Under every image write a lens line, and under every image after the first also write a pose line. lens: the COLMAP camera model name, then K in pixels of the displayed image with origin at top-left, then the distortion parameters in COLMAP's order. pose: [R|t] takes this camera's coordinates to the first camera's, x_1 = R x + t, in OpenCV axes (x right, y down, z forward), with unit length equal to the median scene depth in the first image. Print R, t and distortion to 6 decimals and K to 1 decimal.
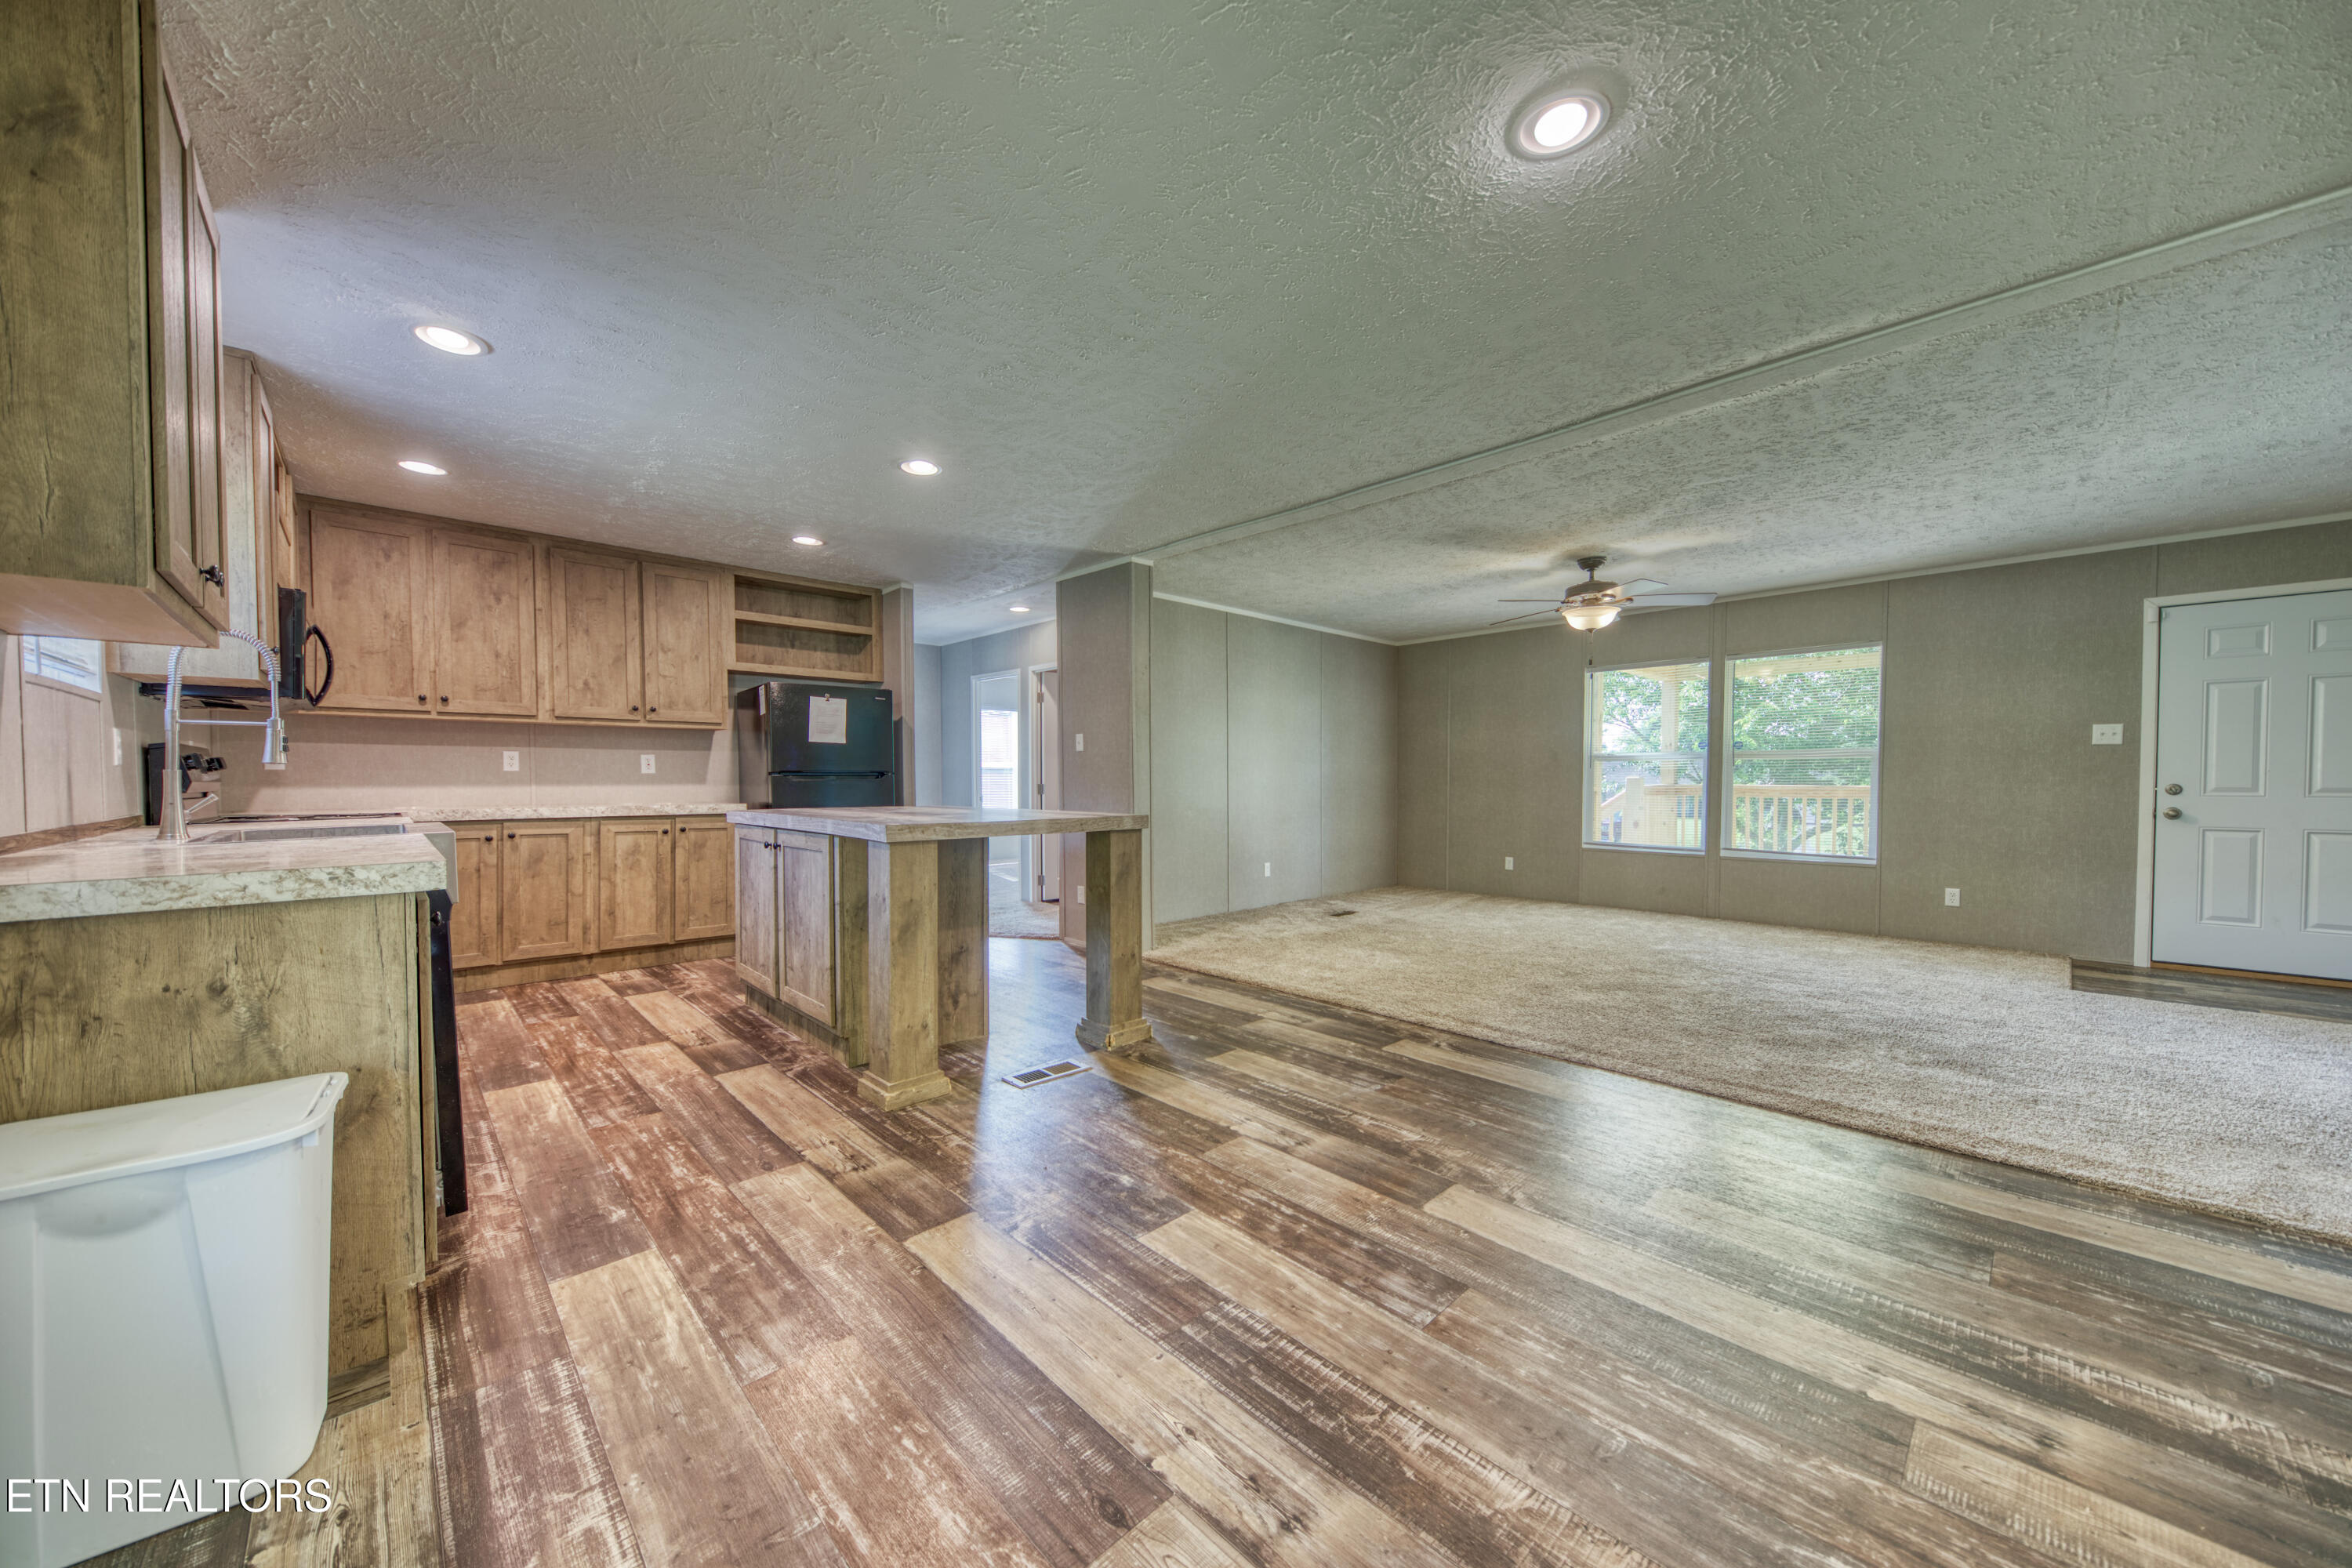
lens RADIAL K [[822.1, 0, 1200.8], [0, 822.1, 801.3], [0, 0, 1]] dist [0.015999, -0.005759]
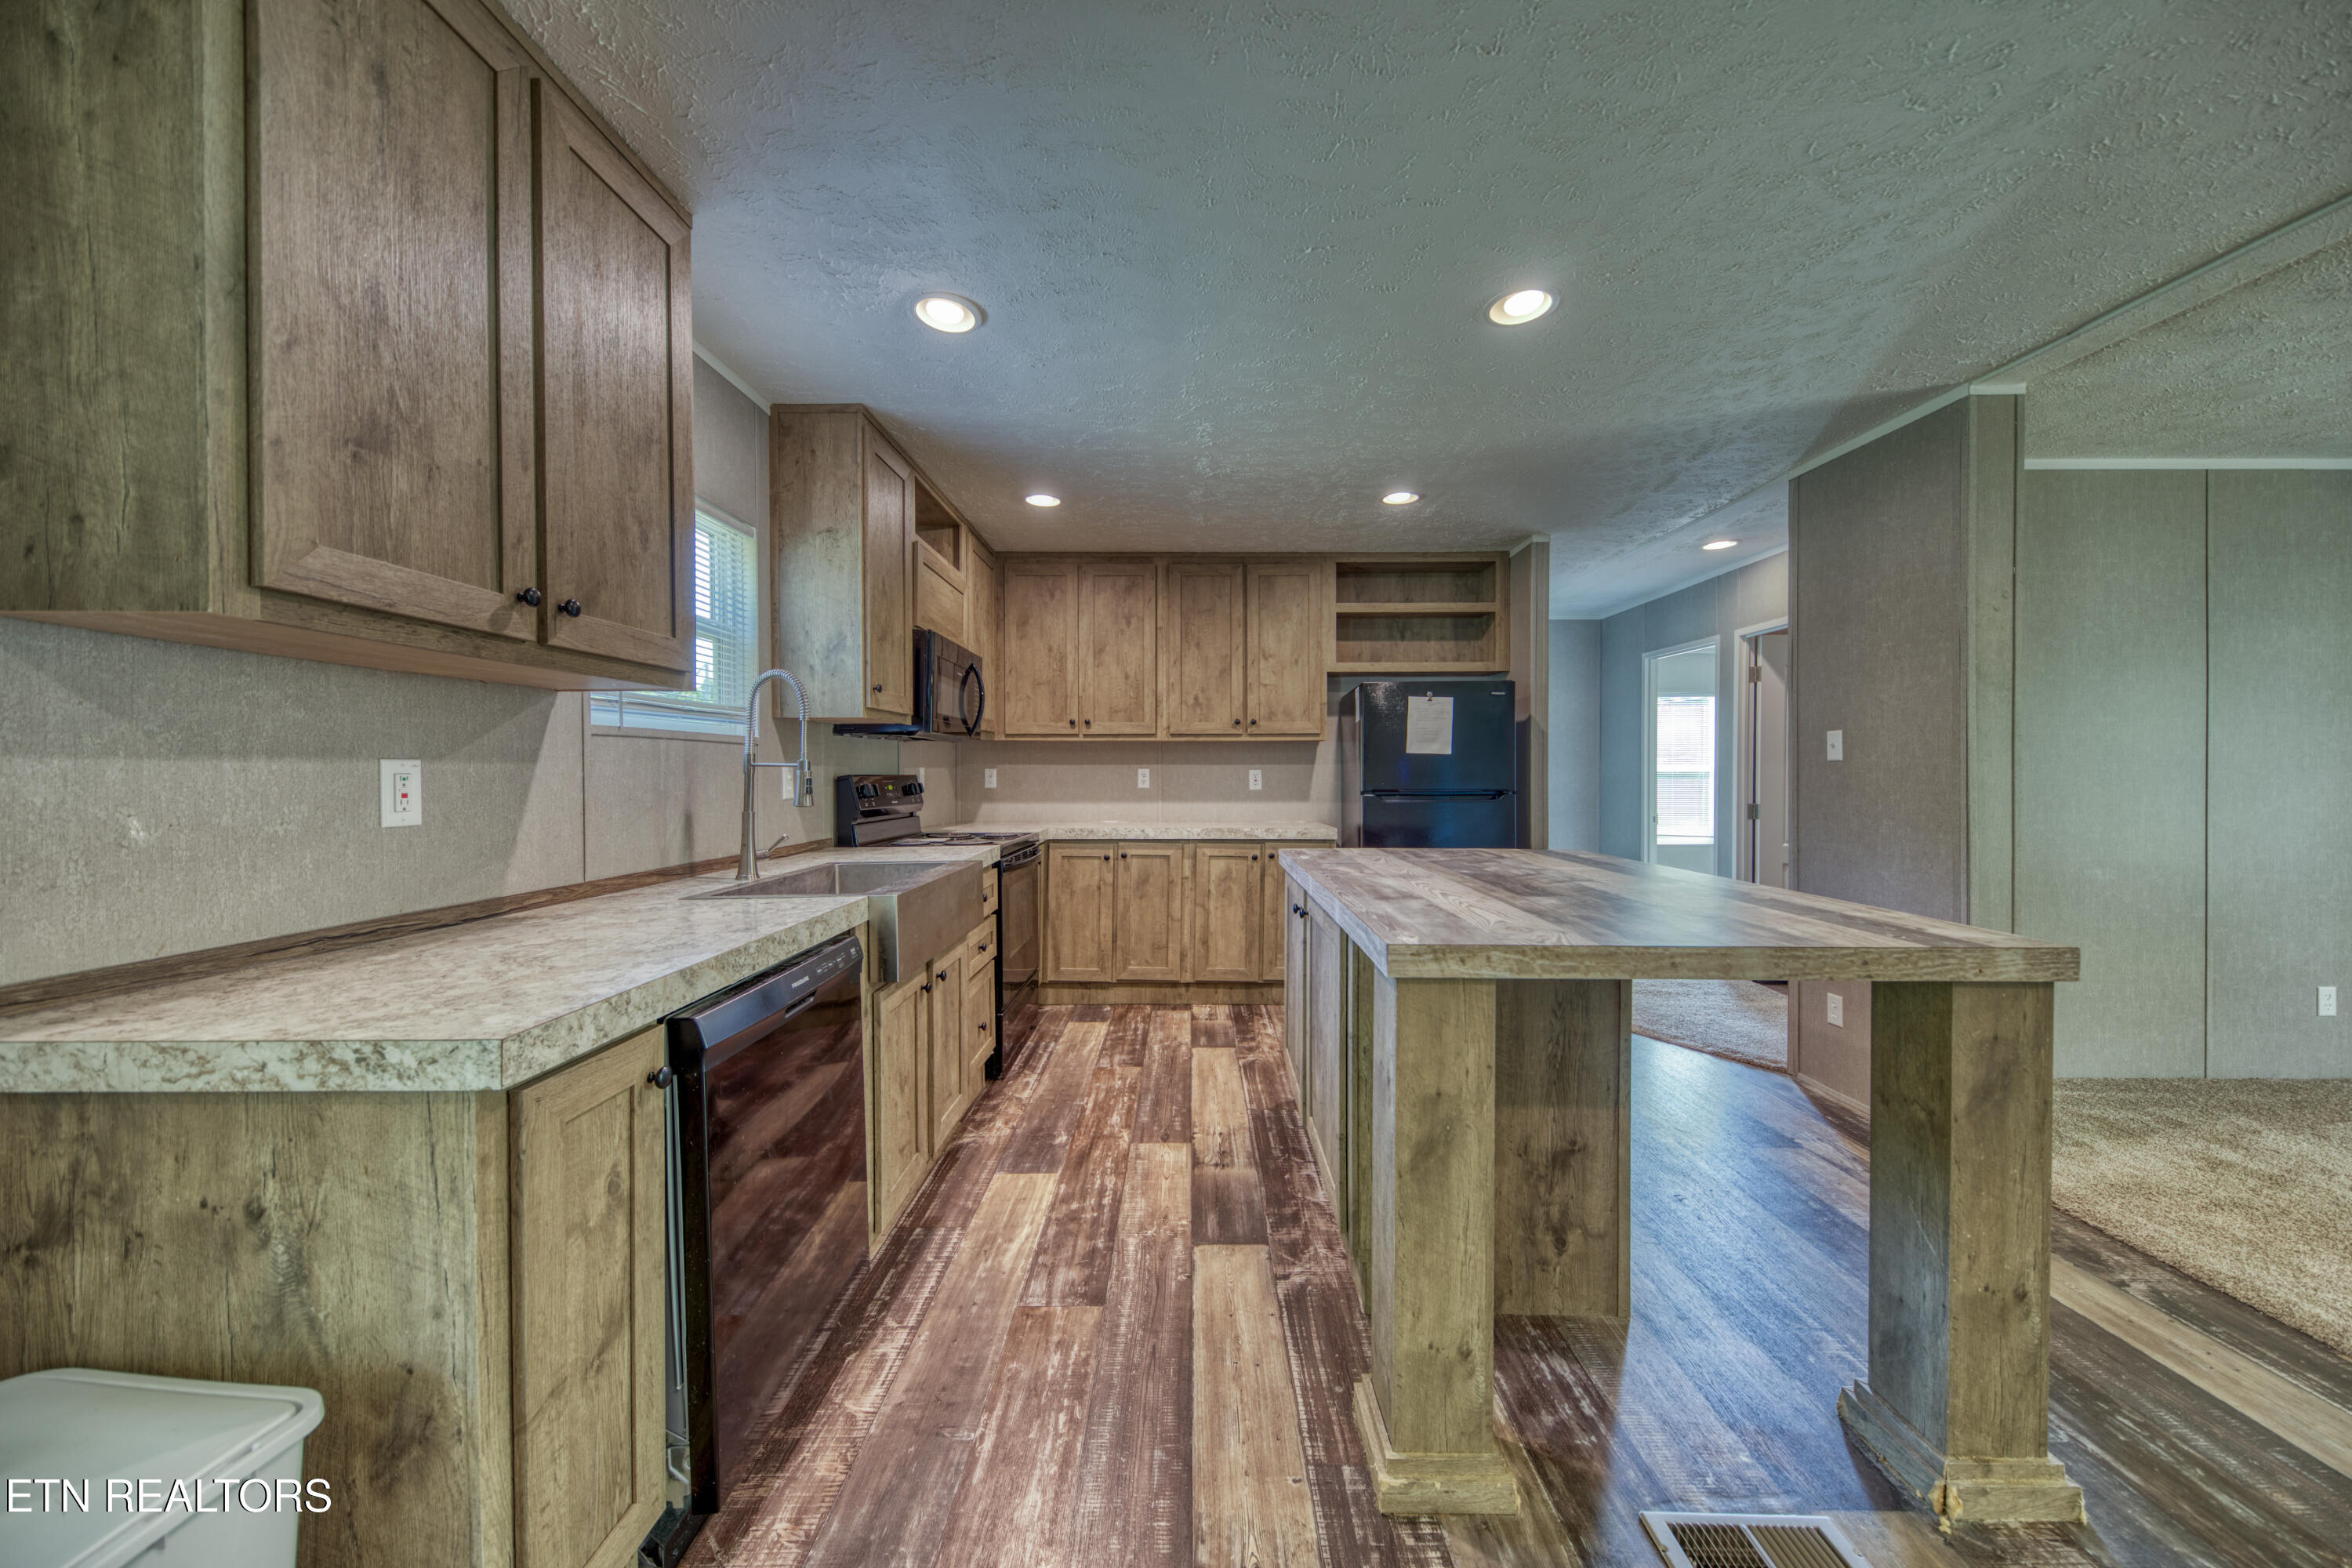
lens RADIAL K [[823.9, 0, 1191.2], [0, 823.9, 778.7], [0, 0, 1]] dist [0.016226, -0.005680]
pose [[0.704408, 0.006797, -0.709763, -0.064206], [-0.021287, 0.999707, -0.011553, -0.039718], [0.709476, 0.023246, 0.704346, 0.337689]]
